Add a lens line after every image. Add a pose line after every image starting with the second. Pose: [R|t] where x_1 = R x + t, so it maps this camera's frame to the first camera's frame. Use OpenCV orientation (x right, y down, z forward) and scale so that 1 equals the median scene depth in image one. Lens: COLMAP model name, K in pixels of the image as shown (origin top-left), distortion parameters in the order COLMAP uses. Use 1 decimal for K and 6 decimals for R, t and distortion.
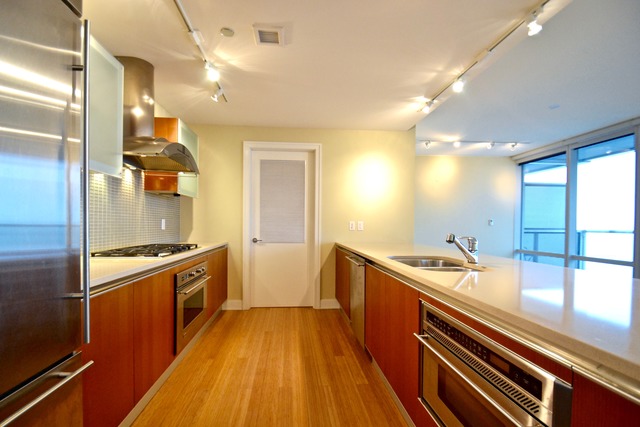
lens RADIAL K [[285.4, 0, 315.5], [0, 285.4, 231.8], [0, 0, 1]] dist [0.002848, -0.012075]
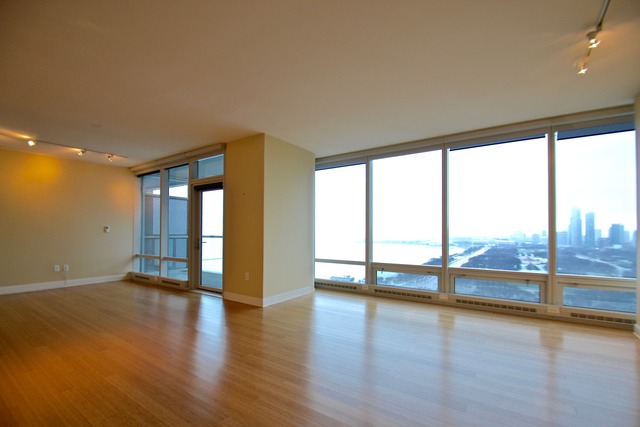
lens RADIAL K [[289.8, 0, 313.5], [0, 289.8, 225.2], [0, 0, 1]] dist [-0.000487, -0.013553]
pose [[0.640726, 0.015753, 0.767608, 0.506235], [0.018867, 0.999165, -0.036253, 0.006777], [-0.767538, 0.037710, 0.639894, -0.360358]]
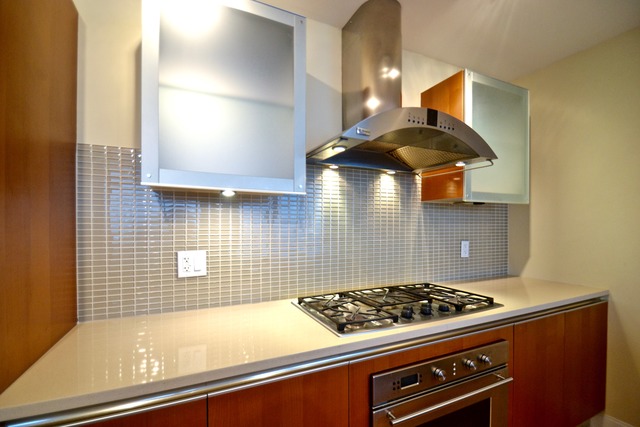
lens RADIAL K [[289.8, 0, 313.5], [0, 289.8, 225.2], [0, 0, 1]] dist [-0.000487, -0.013553]
pose [[0.358976, -0.024236, -0.933032, -0.040279], [-0.015256, 0.999377, -0.031830, -0.045284], [0.933222, 0.025661, 0.358382, 0.373802]]
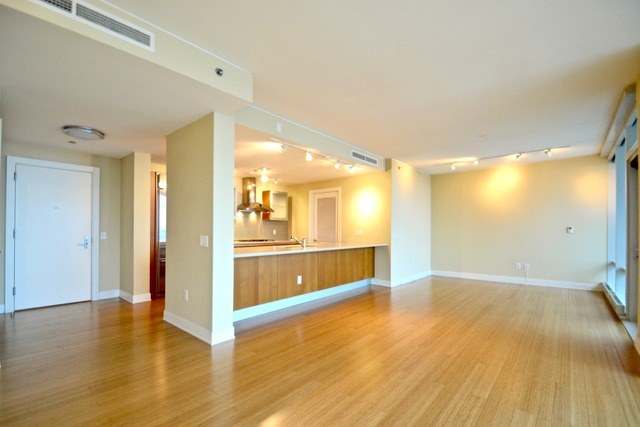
lens RADIAL K [[285.4, 0, 315.5], [0, 285.4, 231.8], [0, 0, 1]] dist [0.002848, -0.012075]
pose [[0.704284, 0.000563, -0.709918, 1.159403], [-0.017303, 0.999716, -0.016373, 0.003800], [0.709708, 0.023815, 0.704094, -0.360623]]
